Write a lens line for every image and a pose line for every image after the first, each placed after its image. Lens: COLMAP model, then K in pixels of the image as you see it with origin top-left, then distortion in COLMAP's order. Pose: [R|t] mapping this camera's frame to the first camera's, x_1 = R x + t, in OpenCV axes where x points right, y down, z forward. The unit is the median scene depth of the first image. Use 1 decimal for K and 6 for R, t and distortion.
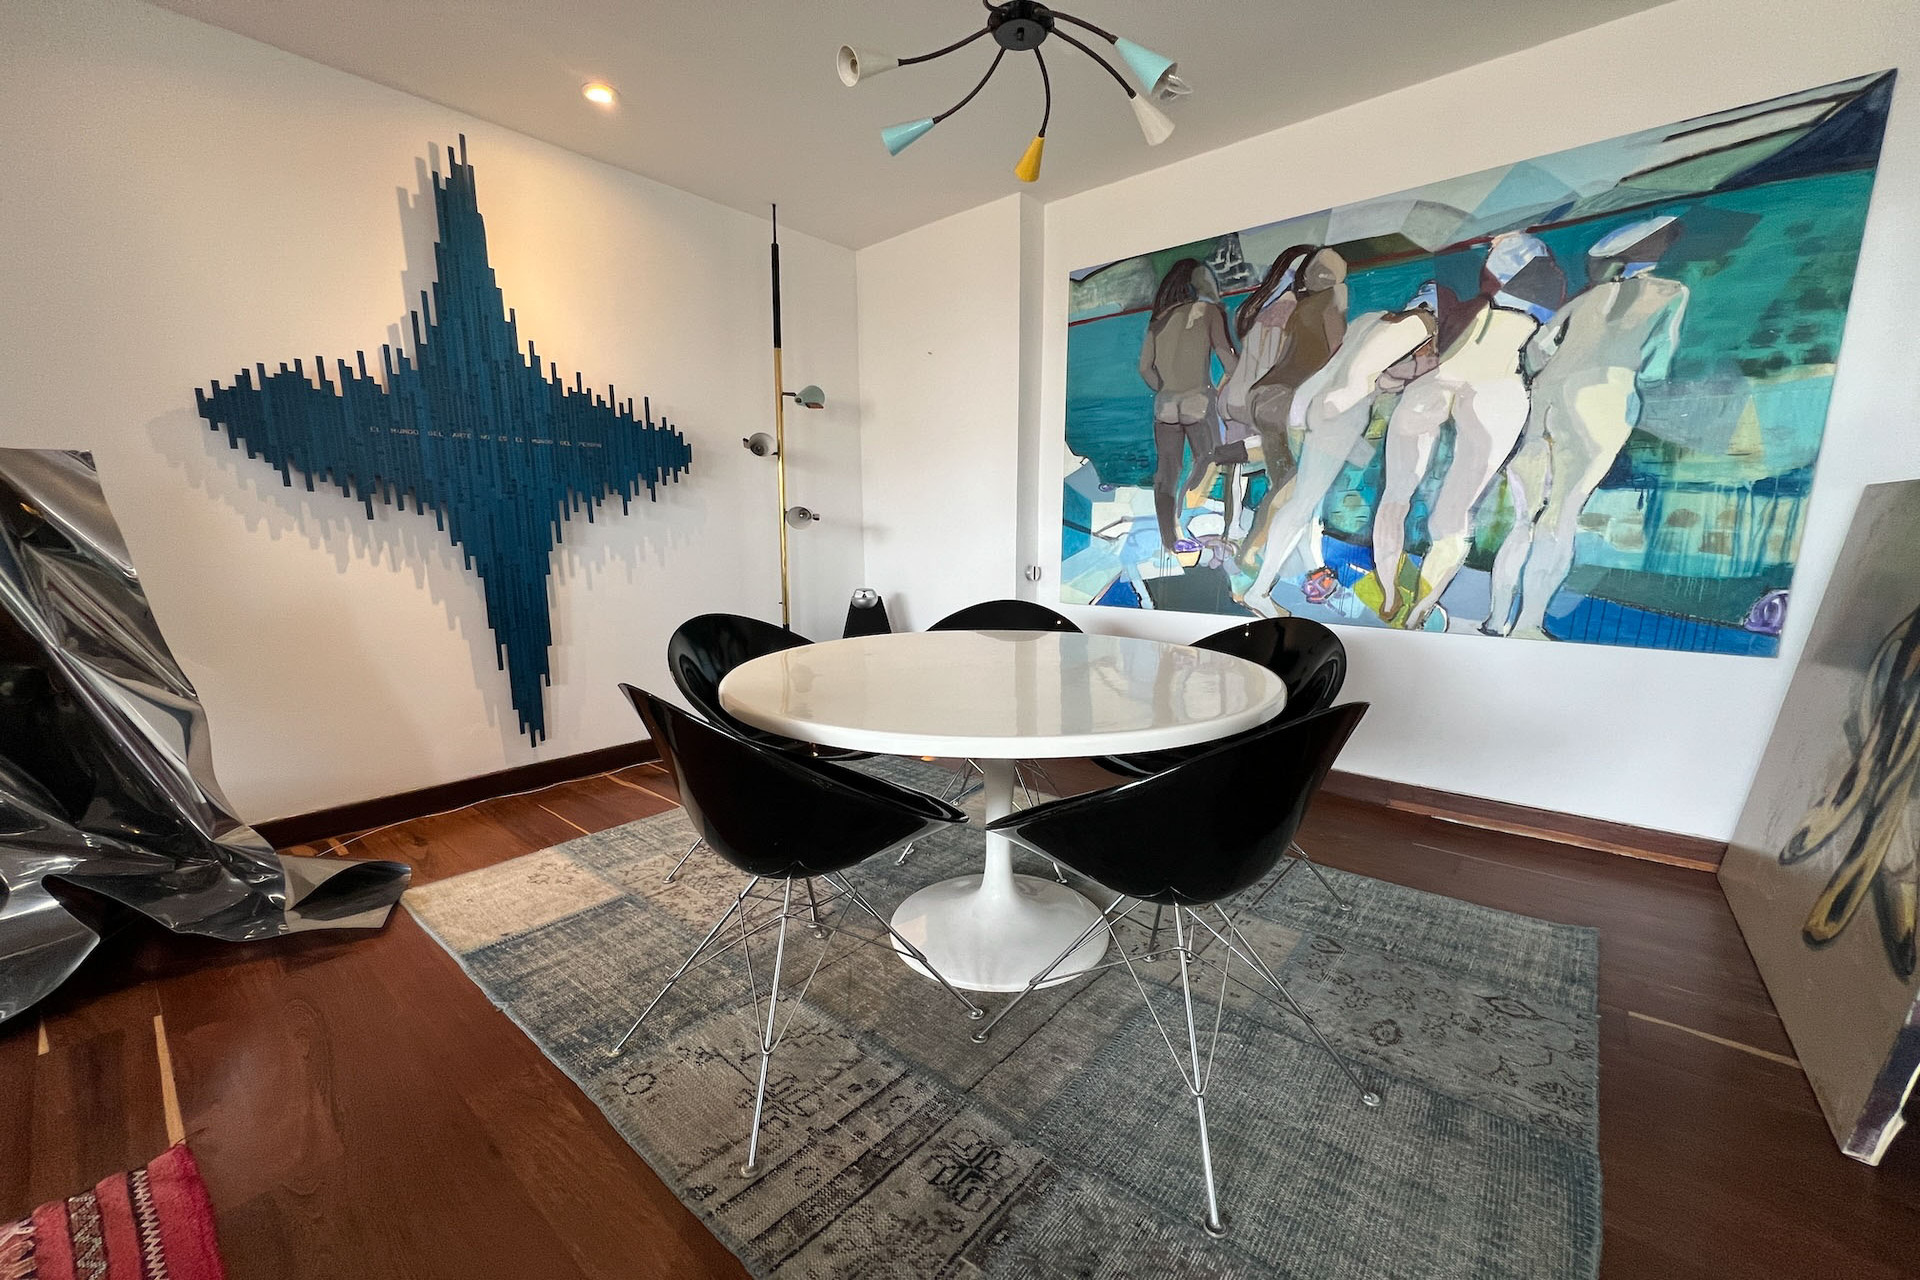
lens RADIAL K [[760.8, 0, 961.9], [0, 760.8, 670.6], [0, 0, 1]] dist [-0.000439, -0.000191]
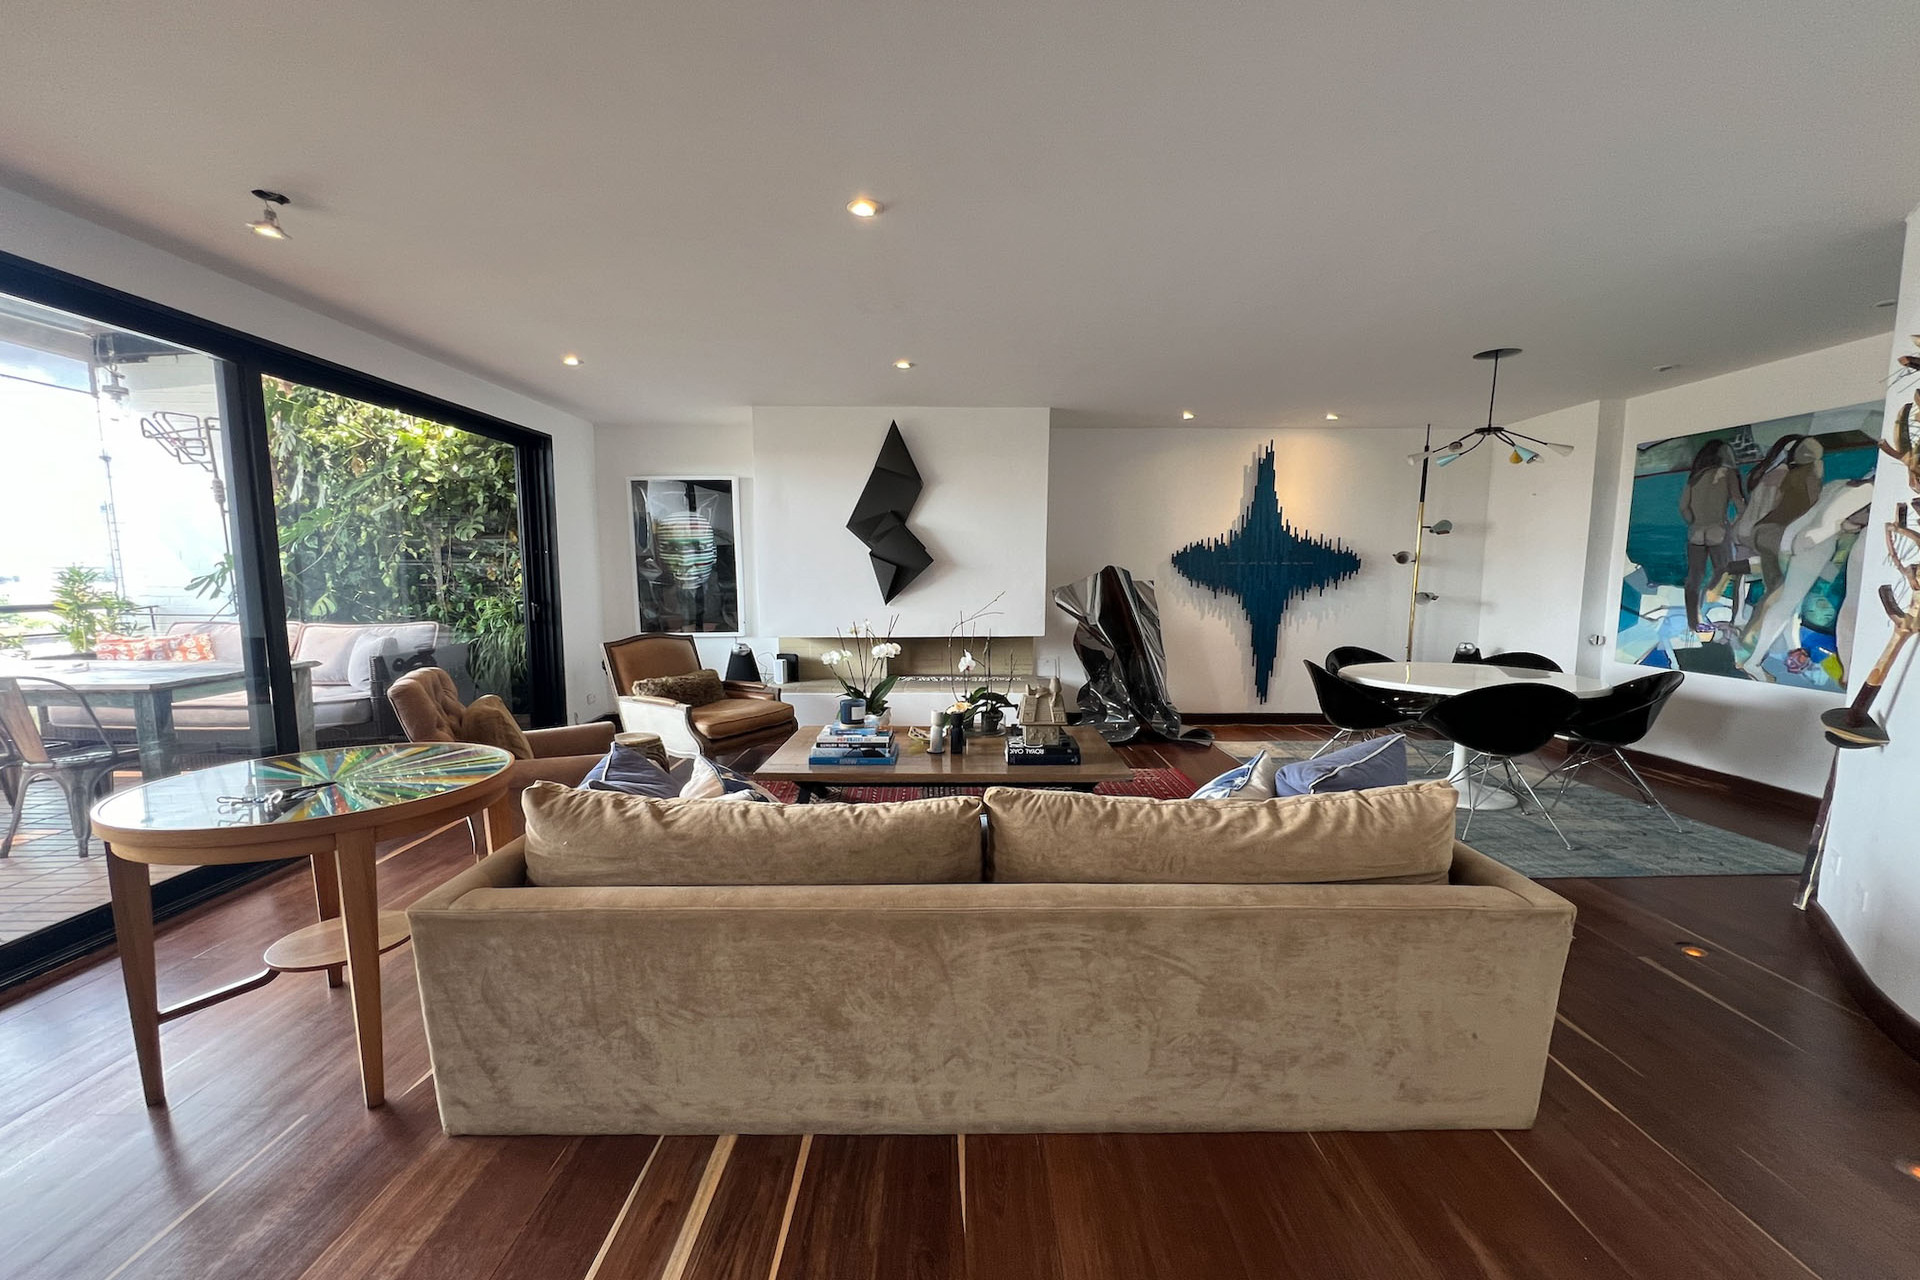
lens RADIAL K [[778.8, 0, 962.0], [0, 778.8, 661.9], [0, 0, 1]] dist [-0.001252, -0.000172]
pose [[0.656227, 0.089327, -0.749257, 0.539282], [-0.143898, 0.989560, -0.008055, 0.129268], [0.740715, 0.113103, 0.662230, -1.140351]]
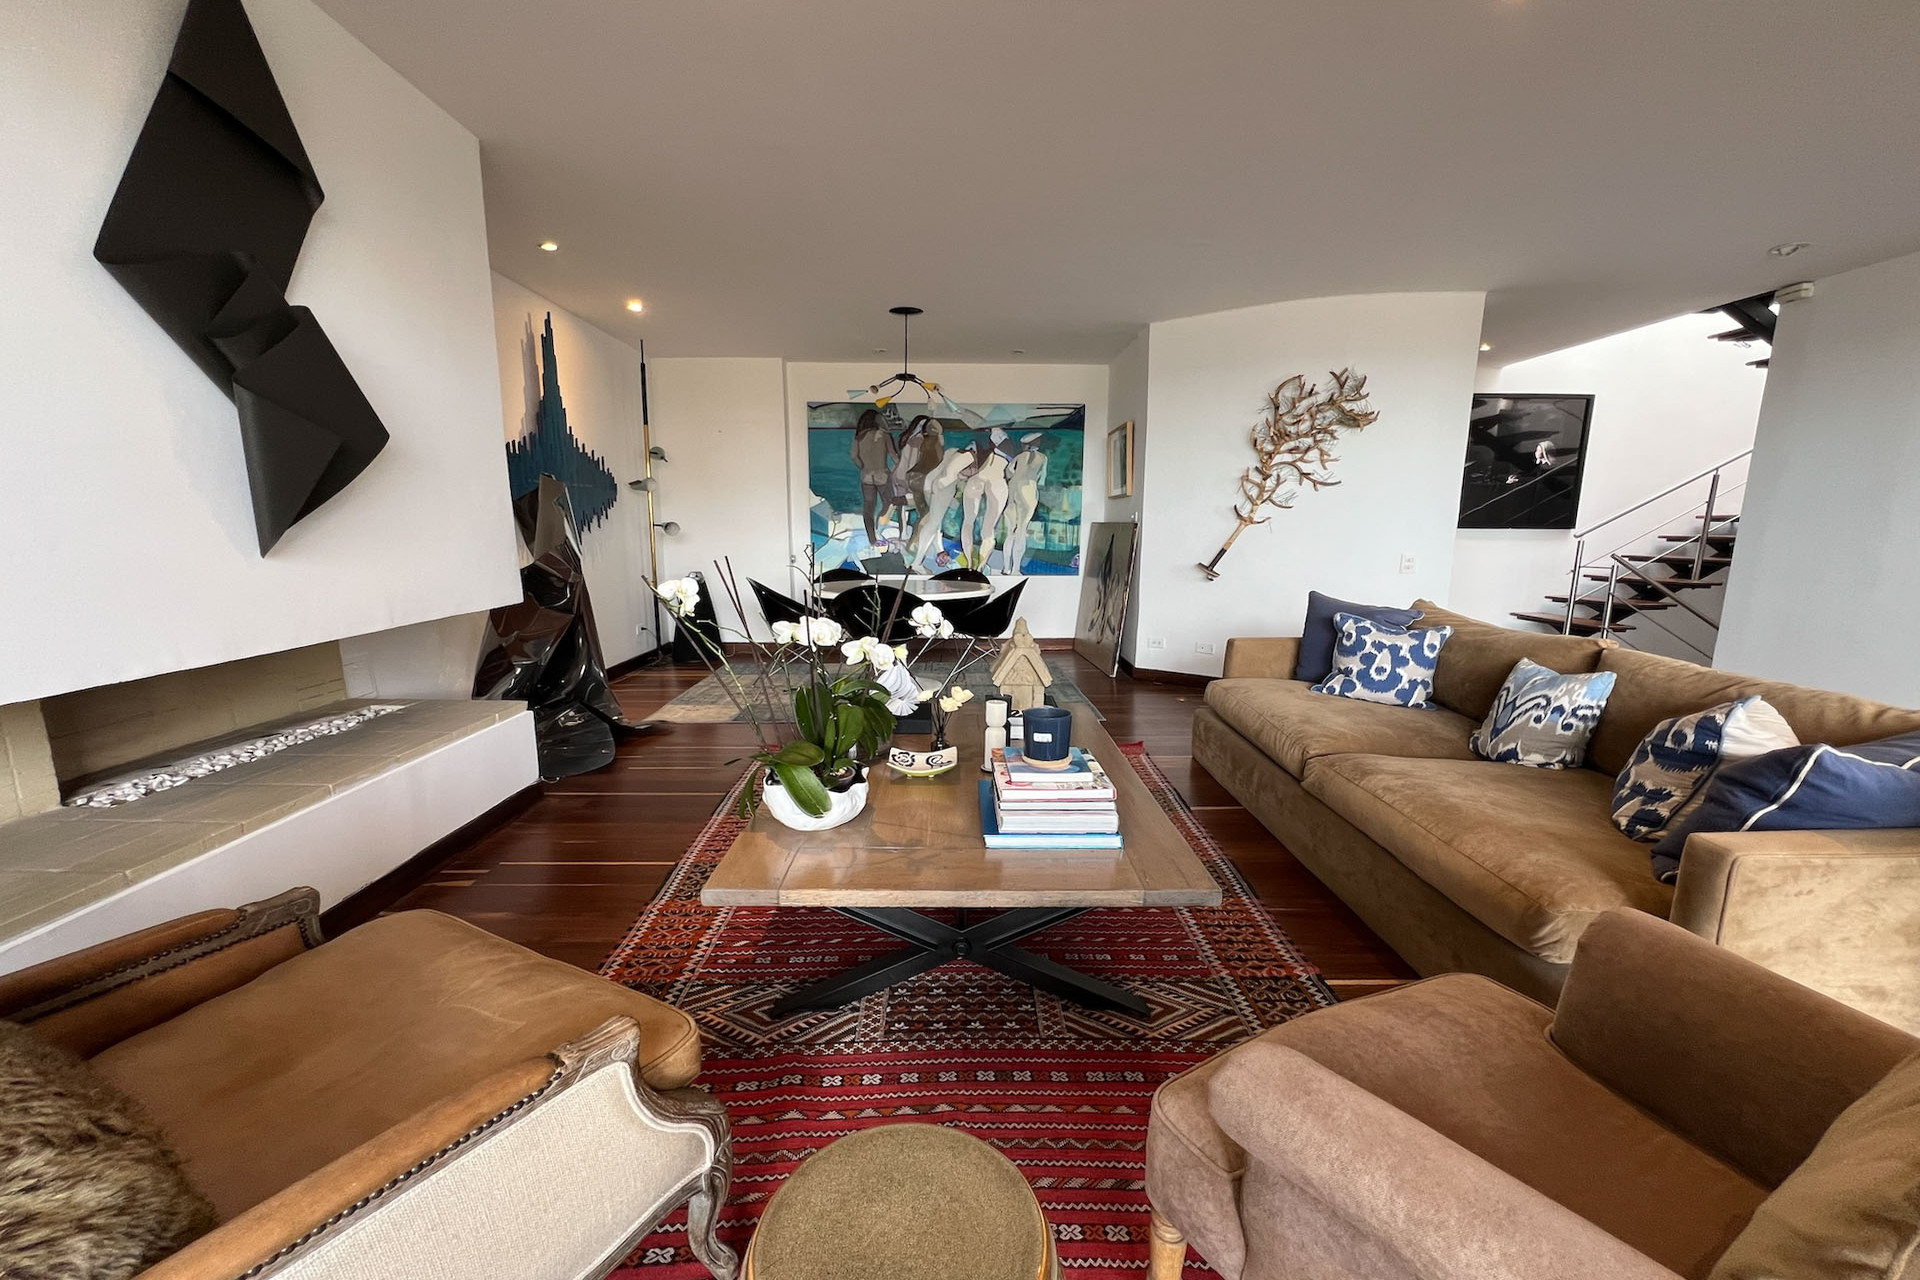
lens RADIAL K [[780.4, 0, 956.7], [0, 780.4, 668.2], [0, 0, 1]] dist [-0.001445, -0.000090]
pose [[0.748253, -0.116851, 0.653042, -1.113095], [0.119716, 0.991989, 0.040330, 0.130638], [-0.652523, 0.048003, 0.756247, -0.834594]]
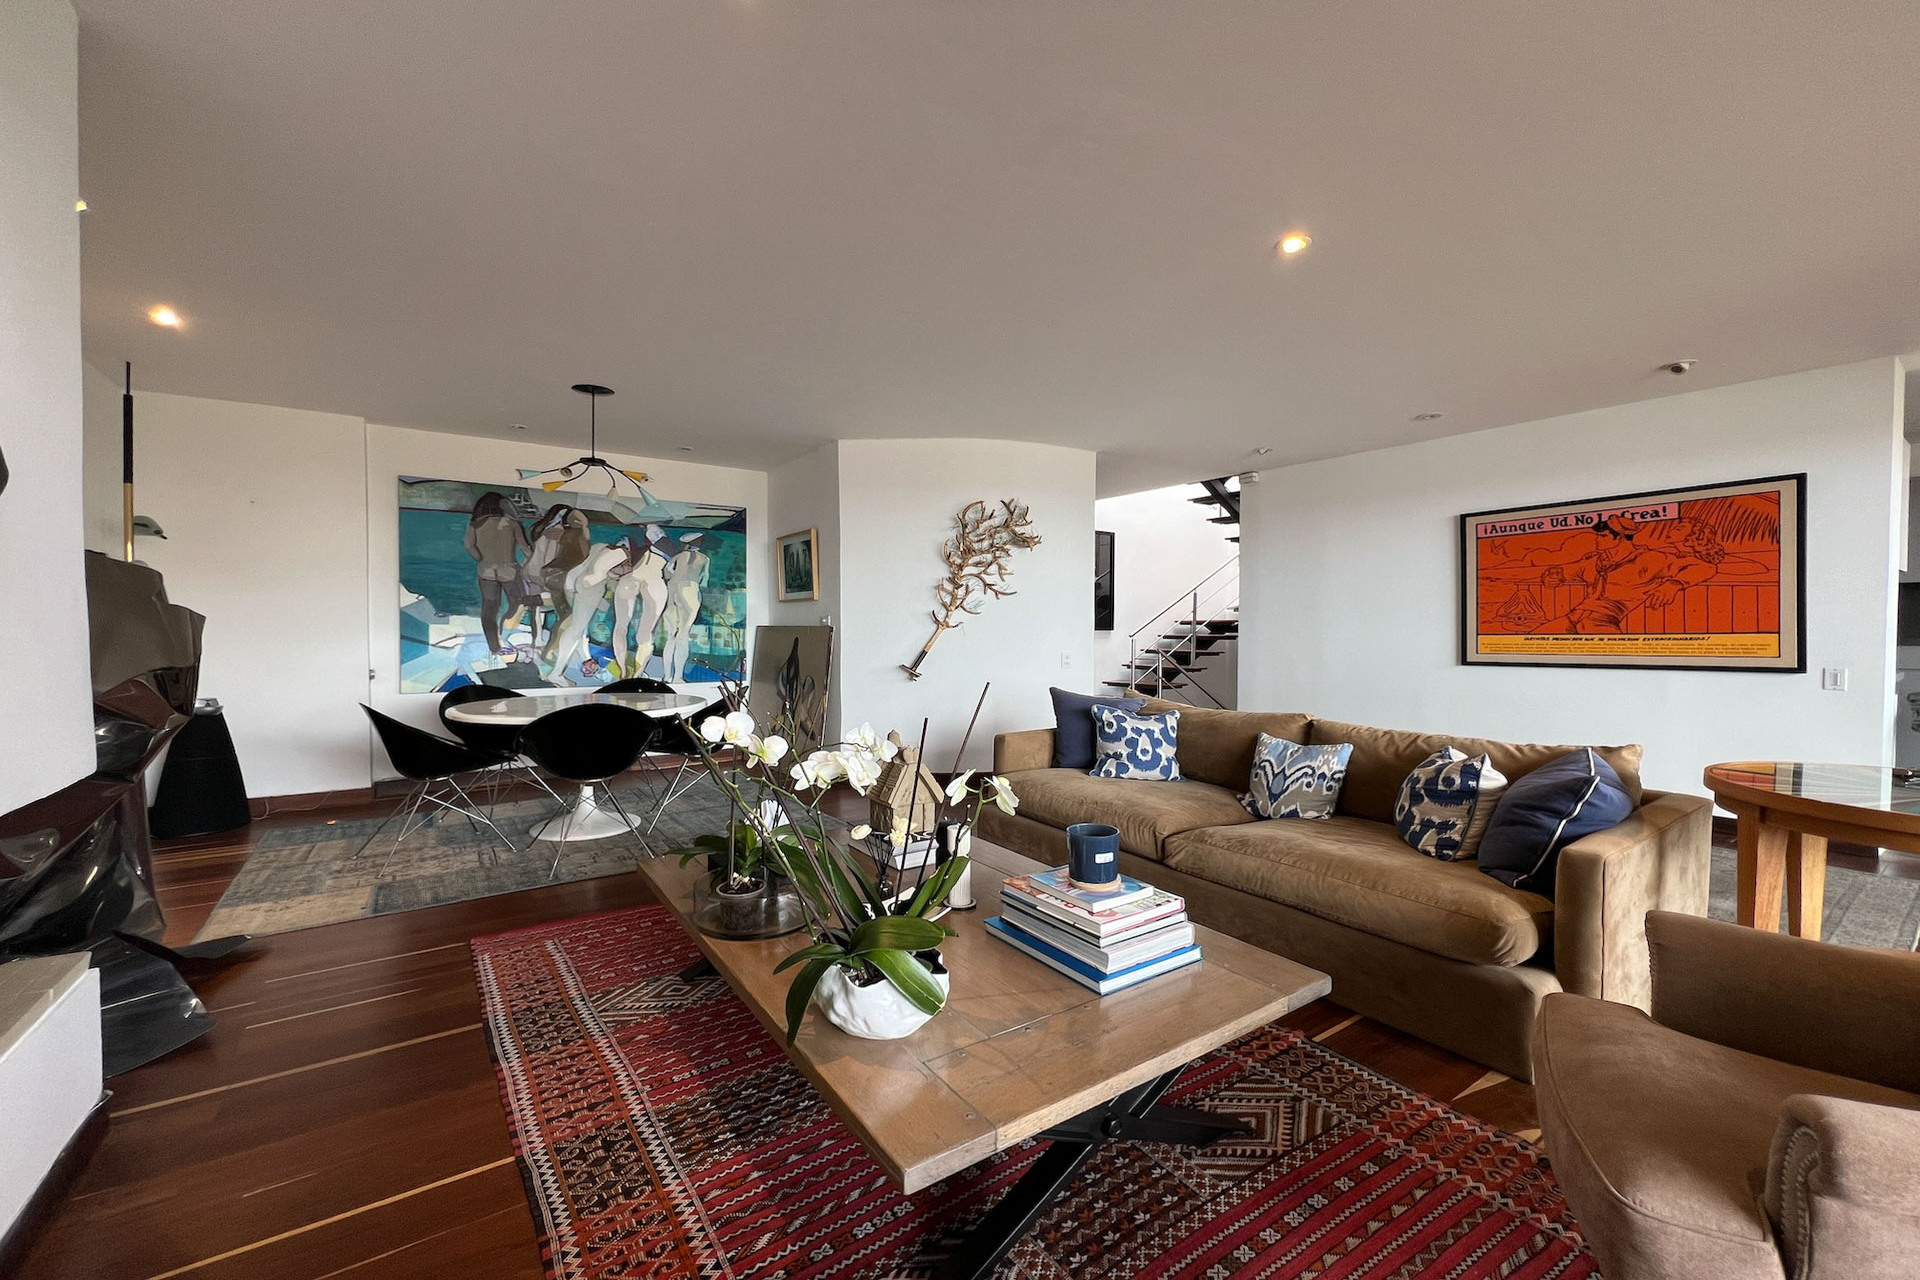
lens RADIAL K [[768.4, 0, 957.9], [0, 768.4, 643.6], [0, 0, 1]] dist [0.003023, -0.000205]
pose [[0.253220, -0.020806, 0.967185, -1.254019], [0.178259, 0.983653, -0.025510, 0.050362], [-0.950843, 0.178869, 0.252789, -0.452395]]
